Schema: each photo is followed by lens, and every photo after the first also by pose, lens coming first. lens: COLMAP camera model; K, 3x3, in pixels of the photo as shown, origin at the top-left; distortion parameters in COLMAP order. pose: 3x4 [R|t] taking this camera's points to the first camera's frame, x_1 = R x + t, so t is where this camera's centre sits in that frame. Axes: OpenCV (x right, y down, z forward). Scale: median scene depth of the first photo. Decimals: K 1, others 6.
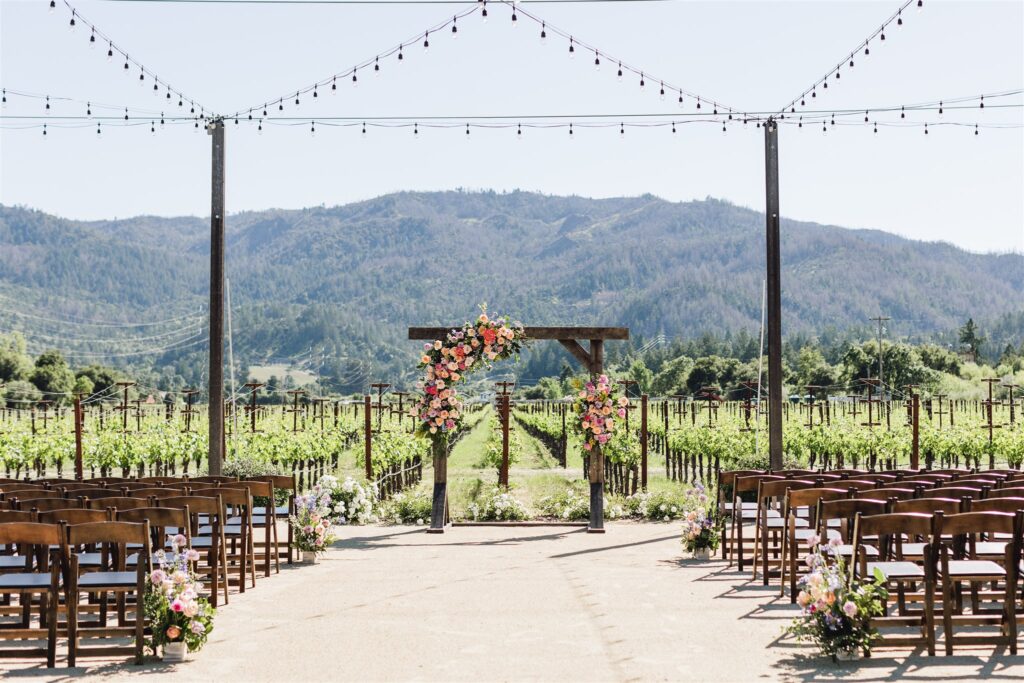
lens RADIAL K [[1852.9, 0, 583.9], [0, 1852.9, 340.8], [0, 0, 1]] dist [-0.021730, -0.079021]
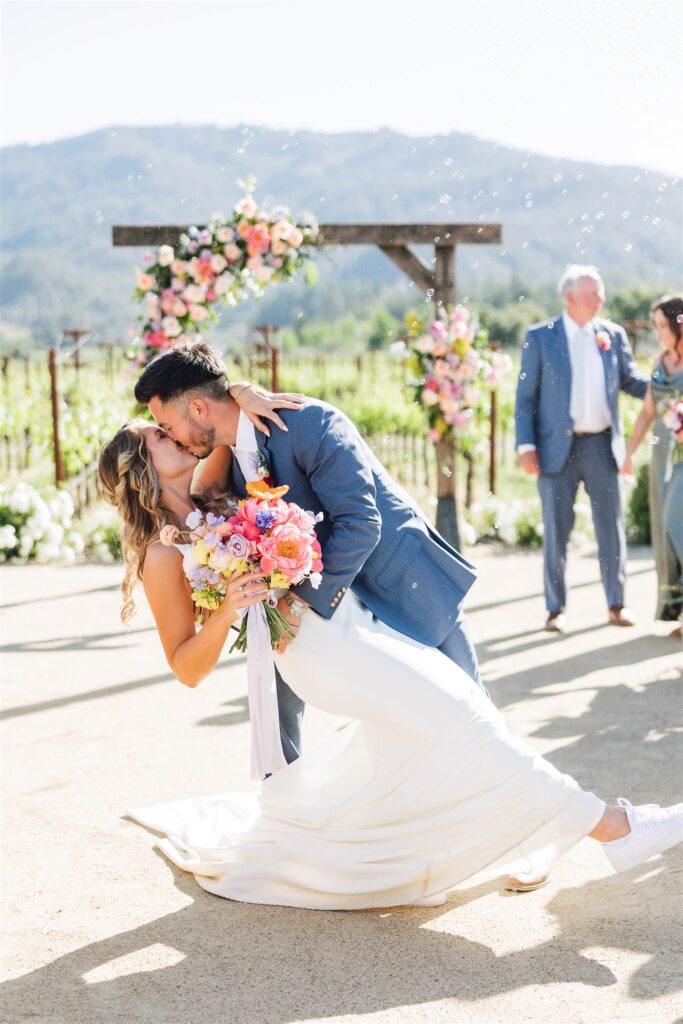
lens RADIAL K [[1586.0, 0, 319.2], [0, 1586.0, 510.6], [0, 0, 1]] dist [-0.010865, 0.062779]
pose [[0.999677, -0.013437, 0.021590, -0.042690], [0.010487, 0.991280, 0.131357, 0.015523], [-0.023167, -0.131088, 0.991100, 0.502241]]
